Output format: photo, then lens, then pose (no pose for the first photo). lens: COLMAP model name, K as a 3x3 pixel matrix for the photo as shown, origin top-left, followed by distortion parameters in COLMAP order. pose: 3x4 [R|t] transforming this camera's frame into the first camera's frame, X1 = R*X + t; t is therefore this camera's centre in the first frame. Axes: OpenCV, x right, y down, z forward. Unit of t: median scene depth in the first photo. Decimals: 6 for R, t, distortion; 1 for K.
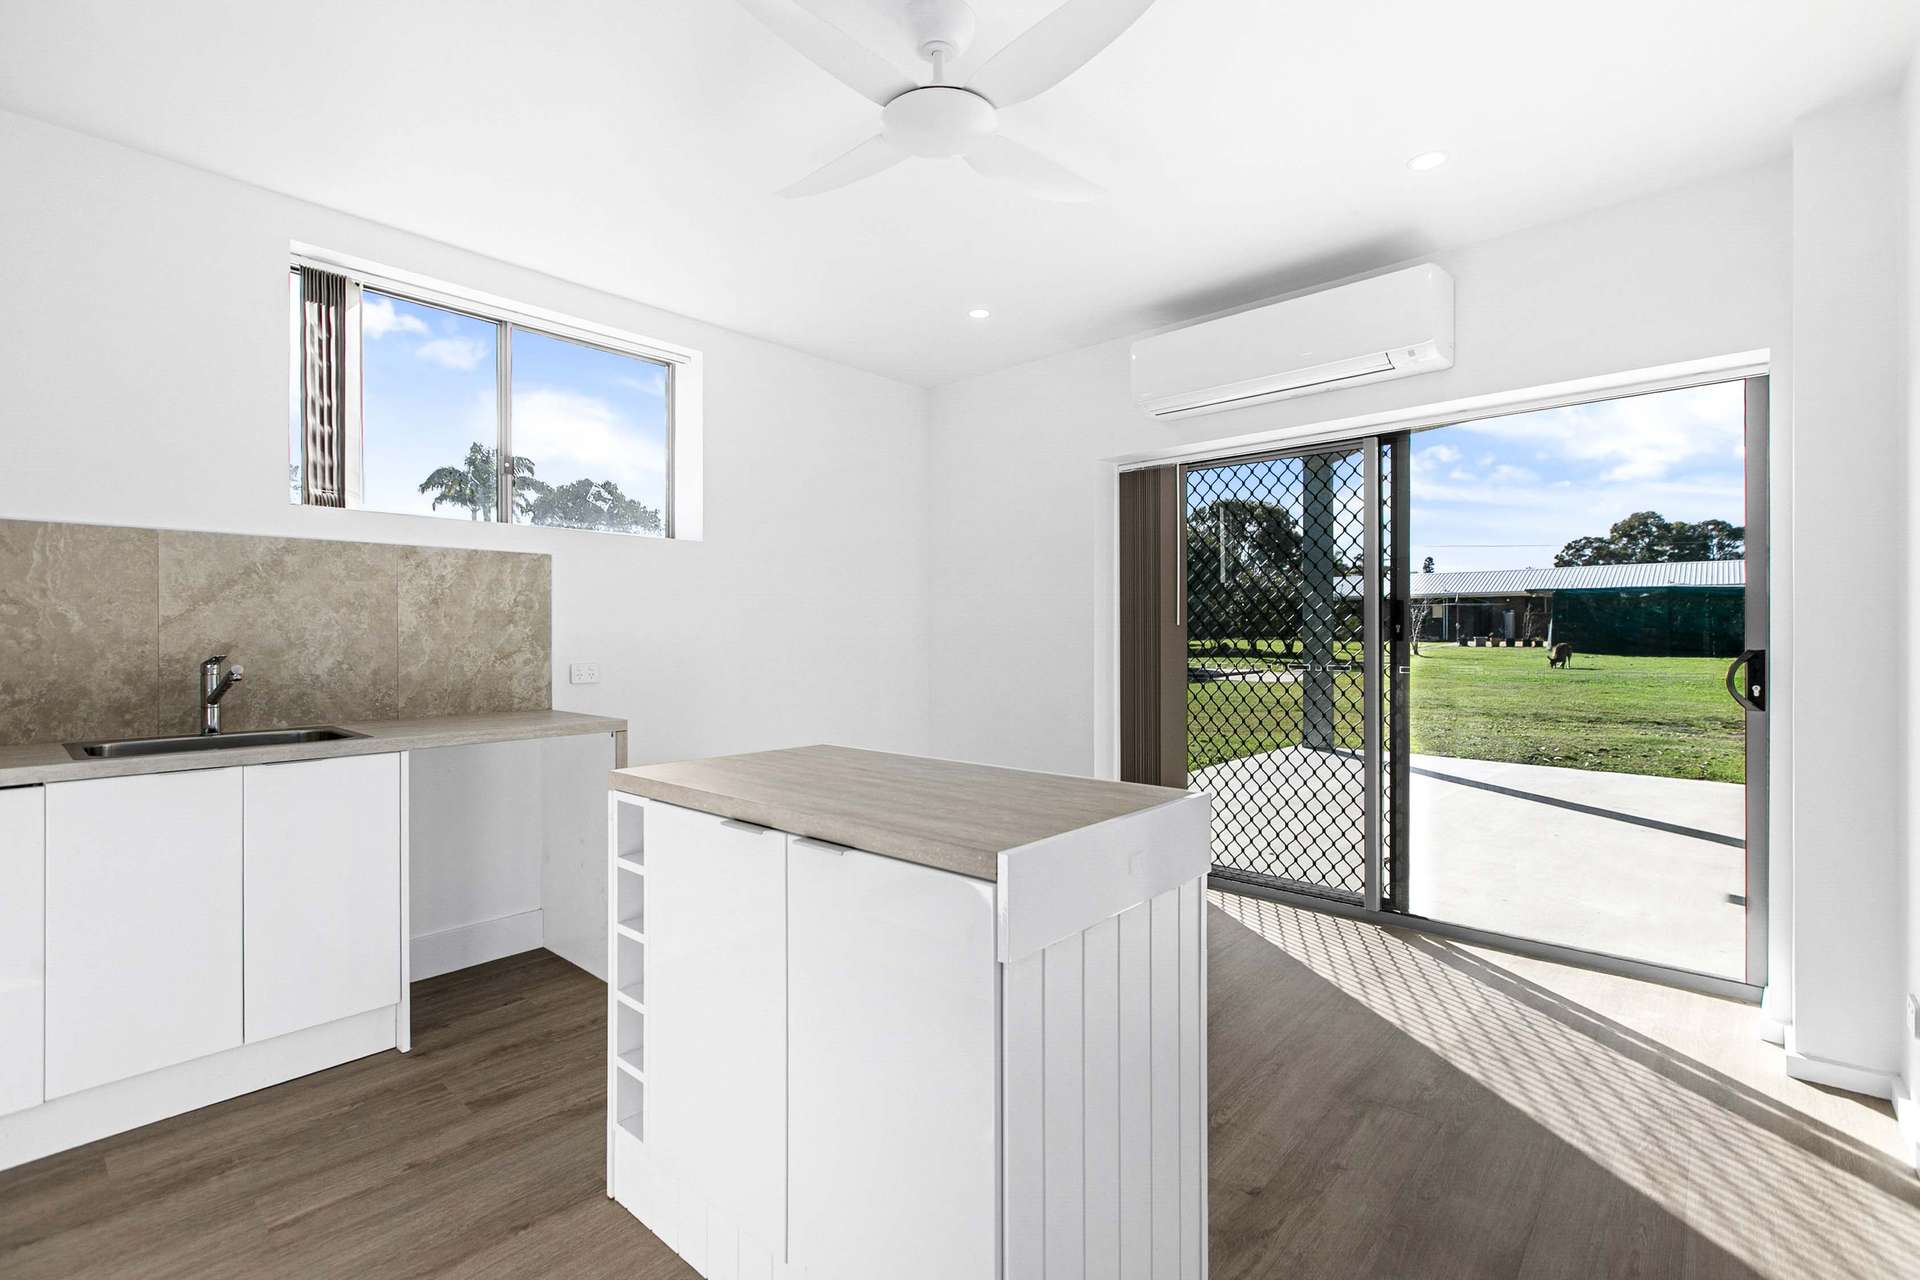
lens RADIAL K [[874.3, 0, 963.9], [0, 874.3, 632.0], [0, 0, 1]] dist [0.001177, 0.000098]
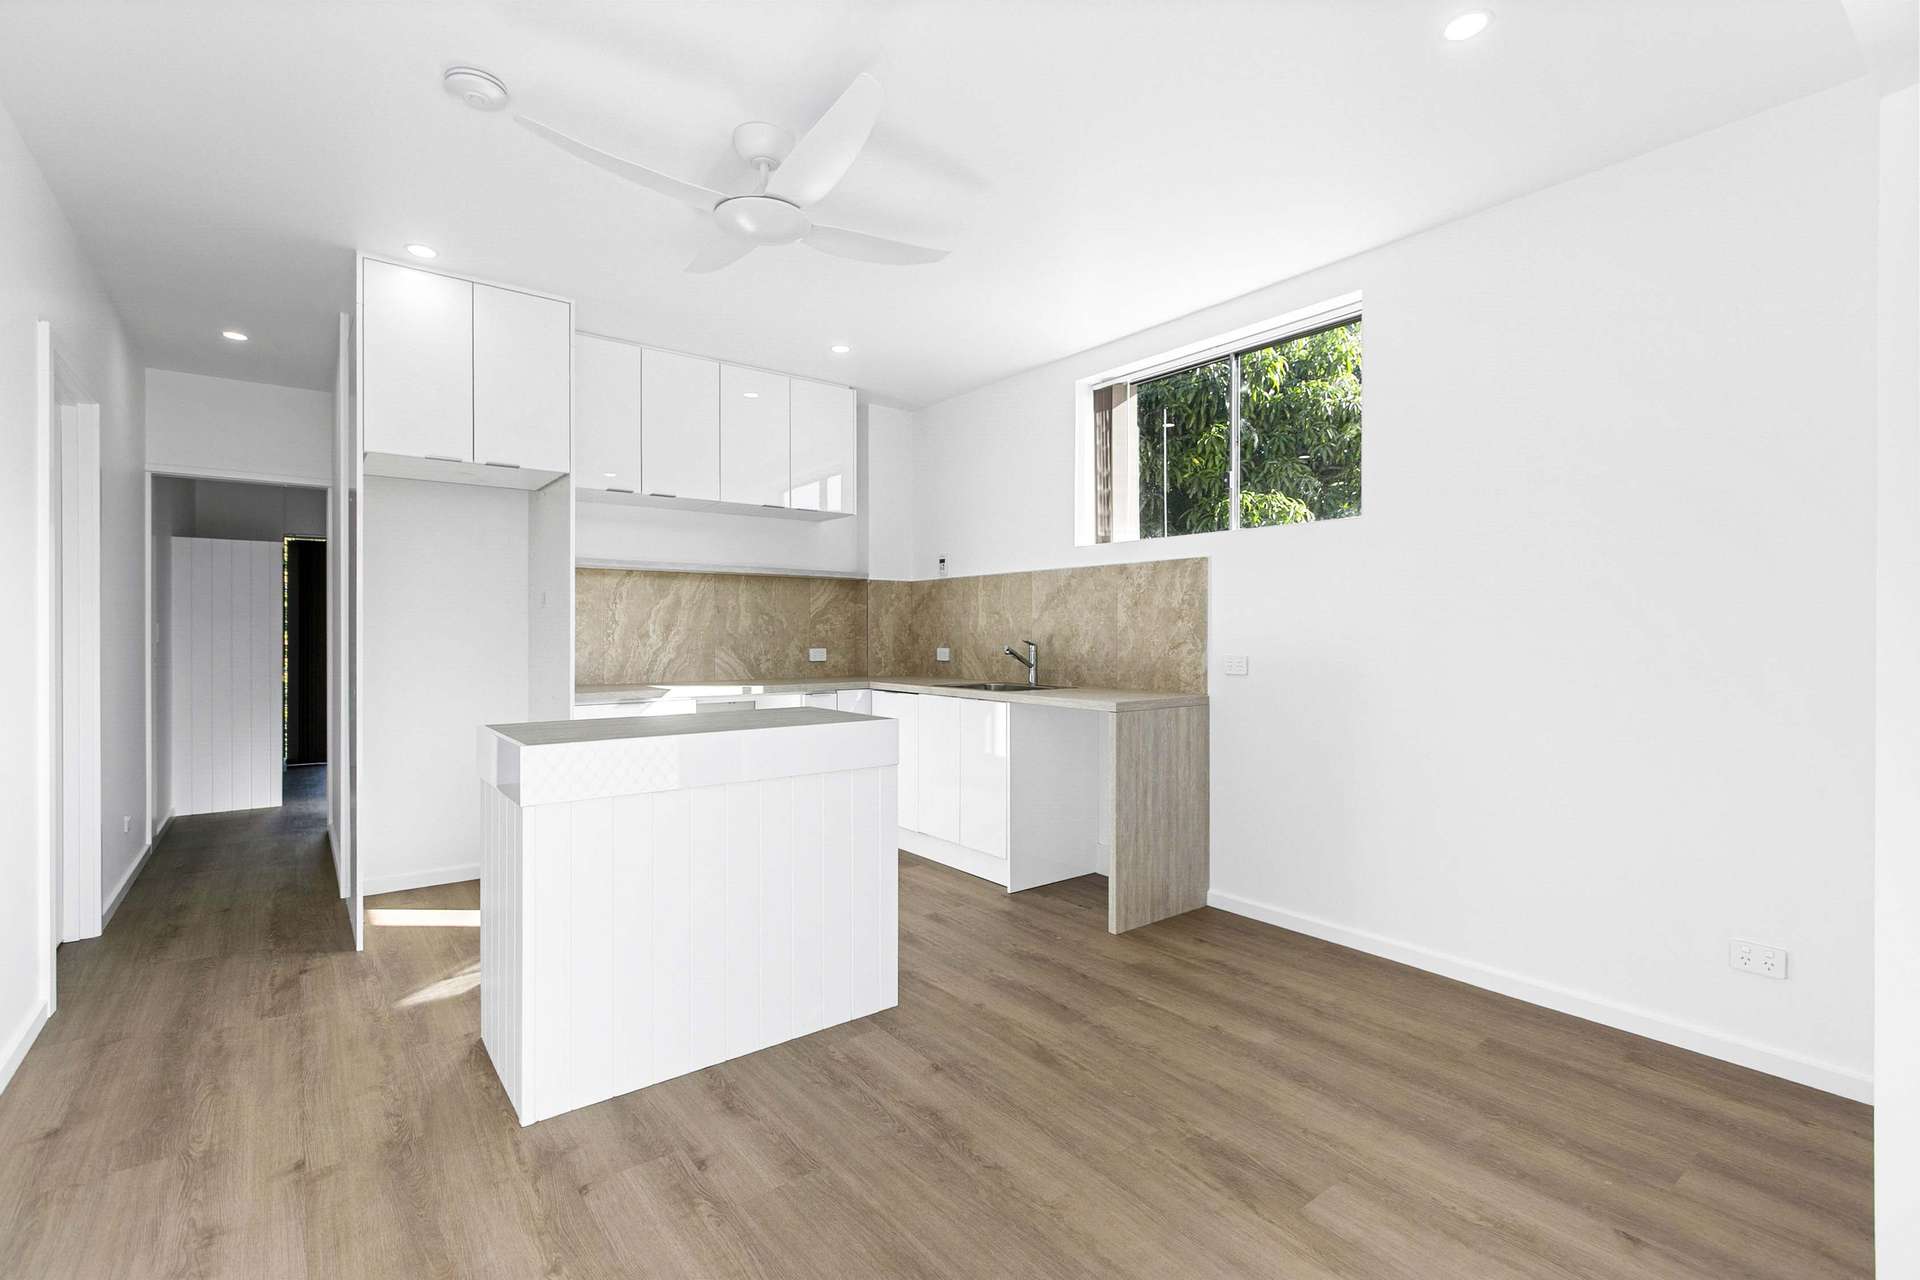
lens RADIAL K [[874.3, 0, 963.9], [0, 874.3, 632.0], [0, 0, 1]] dist [0.001177, 0.000098]
pose [[-0.194042, 0.002732, -0.980989, 0.792544], [0.004793, 0.999987, 0.001837, 0.004804], [0.980981, -0.004346, -0.194053, 1.050870]]
